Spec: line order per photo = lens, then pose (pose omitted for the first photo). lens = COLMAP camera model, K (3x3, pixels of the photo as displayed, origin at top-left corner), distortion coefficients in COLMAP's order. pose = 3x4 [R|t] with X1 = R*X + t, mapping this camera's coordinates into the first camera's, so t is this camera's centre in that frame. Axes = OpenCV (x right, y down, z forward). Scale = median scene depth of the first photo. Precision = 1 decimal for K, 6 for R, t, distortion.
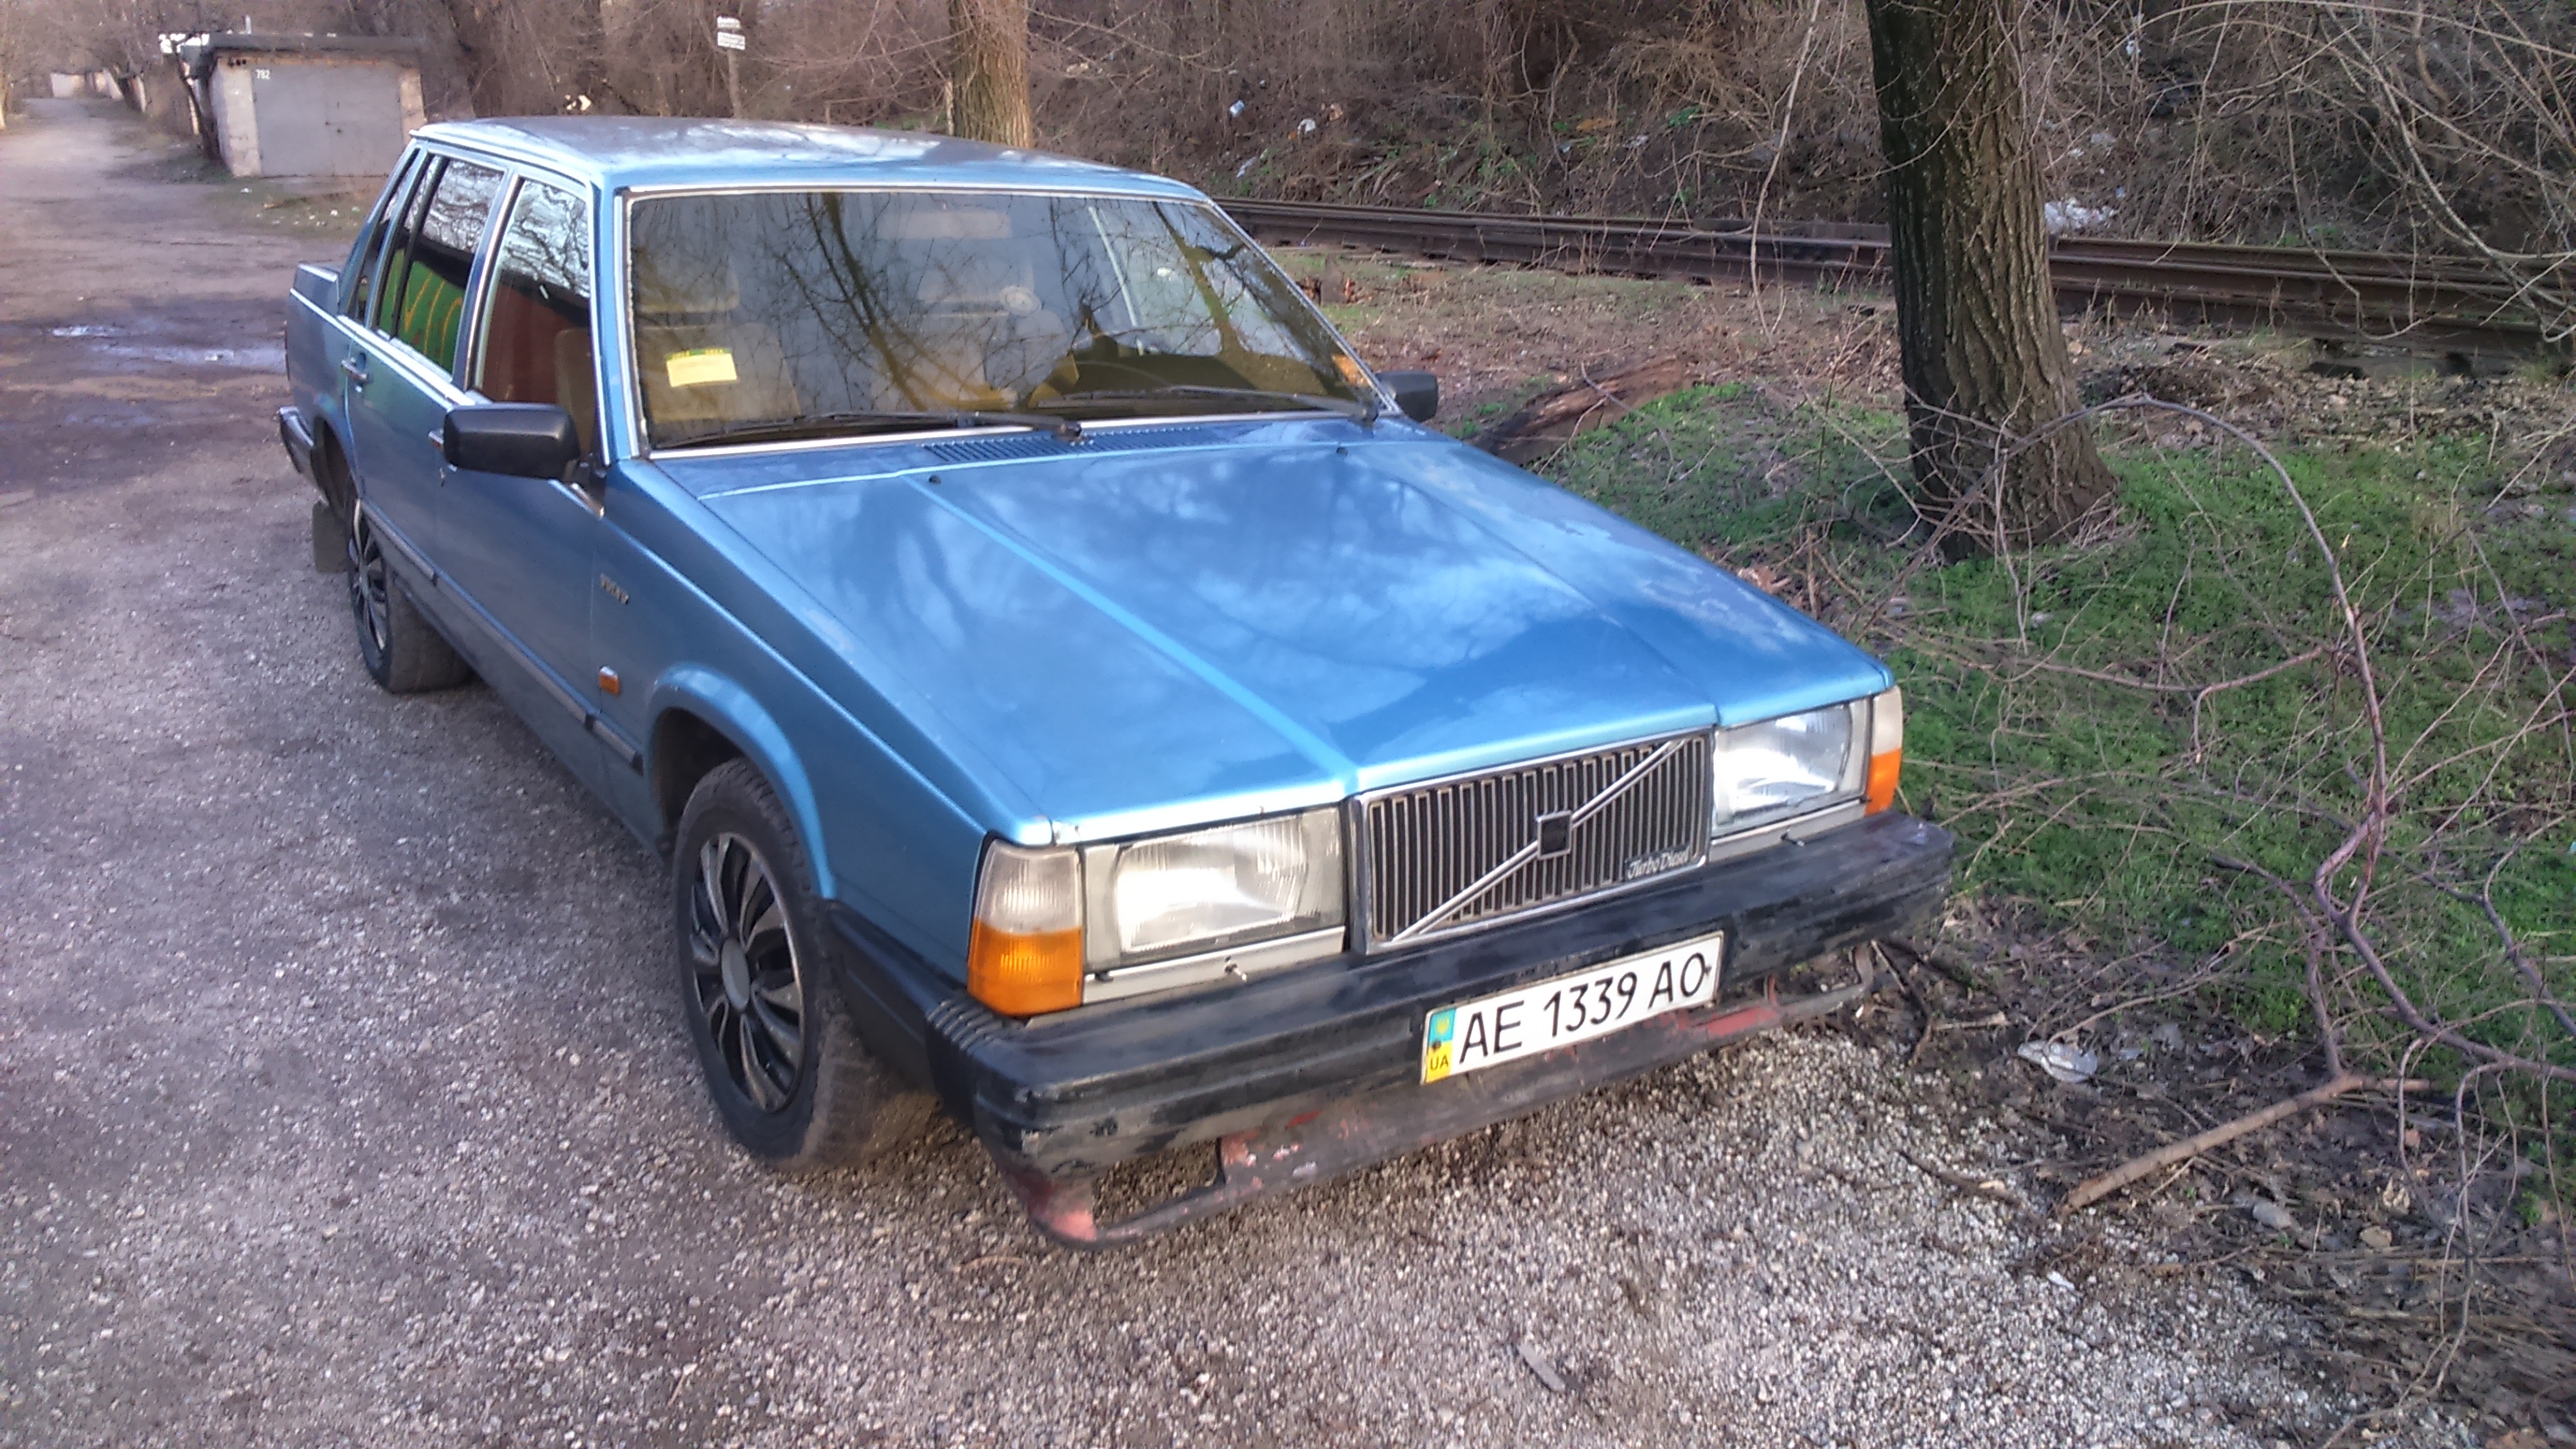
lens RADIAL K [[2019.3, 0, 1287.0], [0, 2019.3, 656.4], [0, 0, 1]] dist [0.082648, -0.184346]
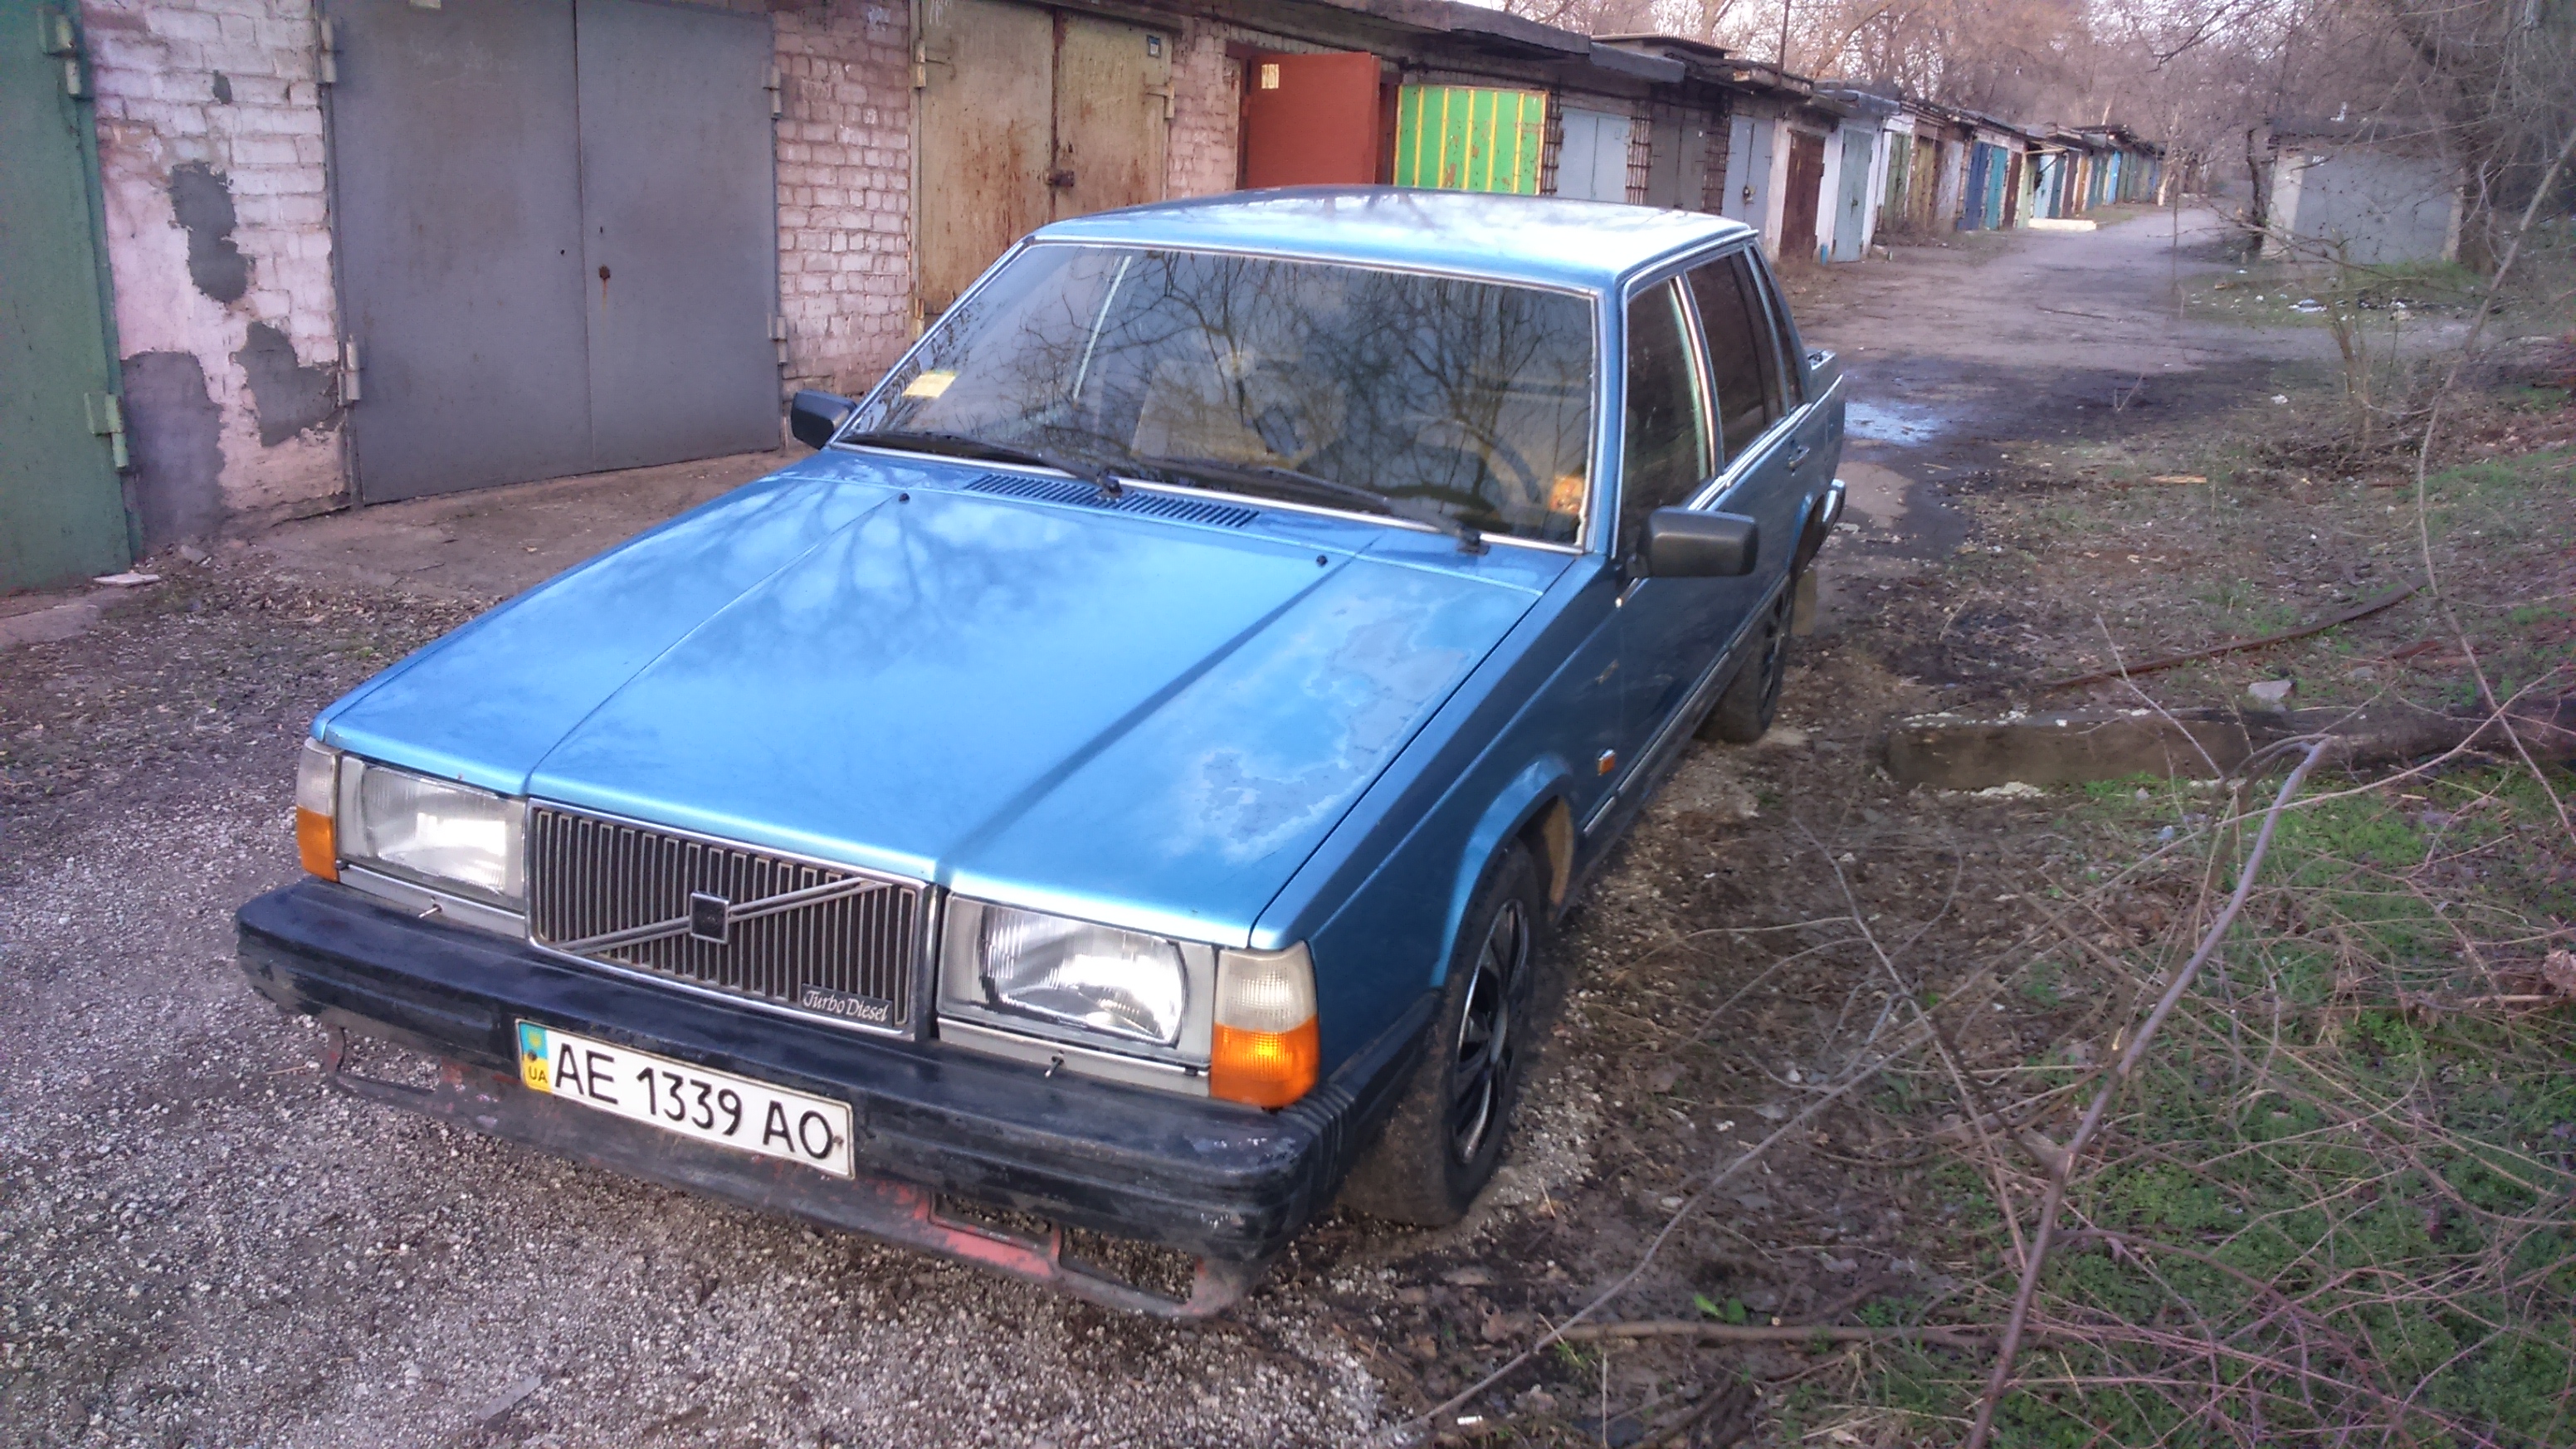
lens RADIAL K [[2019.3, 0, 1287.0], [0, 2019.3, 656.4], [0, 0, 1]] dist [0.082648, -0.184346]
pose [[0.560011, 0.221525, -0.798320, 1.024989], [-0.253713, 0.963150, 0.089287, -0.186859], [0.788681, 0.152543, 0.595578, 0.619438]]
